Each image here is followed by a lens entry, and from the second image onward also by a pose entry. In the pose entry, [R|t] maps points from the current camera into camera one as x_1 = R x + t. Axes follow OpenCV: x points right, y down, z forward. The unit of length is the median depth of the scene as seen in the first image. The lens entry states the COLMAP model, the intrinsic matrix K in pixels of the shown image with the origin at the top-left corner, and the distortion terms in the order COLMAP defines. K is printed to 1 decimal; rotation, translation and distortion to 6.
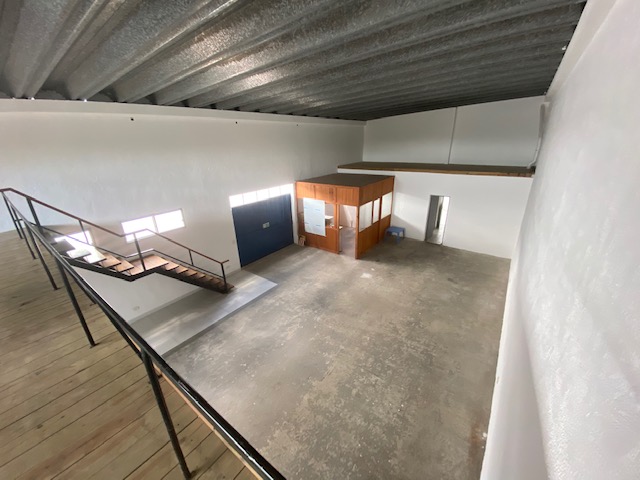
lens RADIAL K [[258.6, 0, 317.5], [0, 258.6, 238.5], [0, 0, 1]] dist [0.043032, -0.029230]
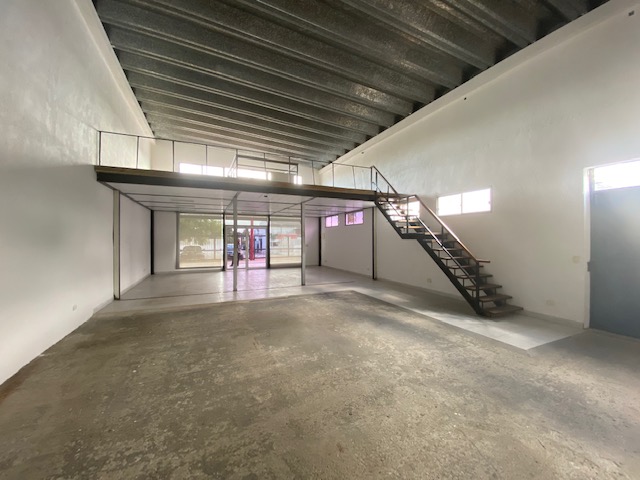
lens RADIAL K [[258.6, 0, 317.5], [0, 258.6, 238.5], [0, 0, 1]] dist [0.043032, -0.029230]
pose [[-0.483910, 0.026961, -0.874702, 0.289111], [-0.308520, 0.930094, 0.199350, 0.023633], [0.818930, 0.366331, -0.441764, 0.668283]]
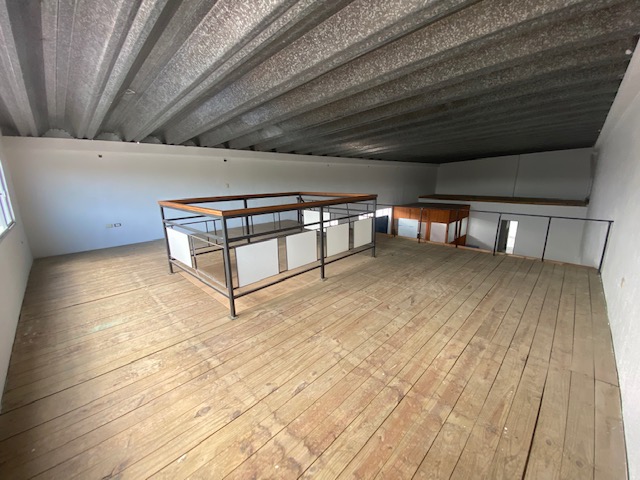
lens RADIAL K [[258.6, 0, 317.5], [0, 258.6, 238.5], [0, 0, 1]] dist [0.043032, -0.029230]
pose [[0.990711, 0.042747, -0.129093, -0.304309], [-0.059760, 0.989588, -0.130936, 0.155268], [0.122152, 0.137434, 0.982950, -0.382321]]
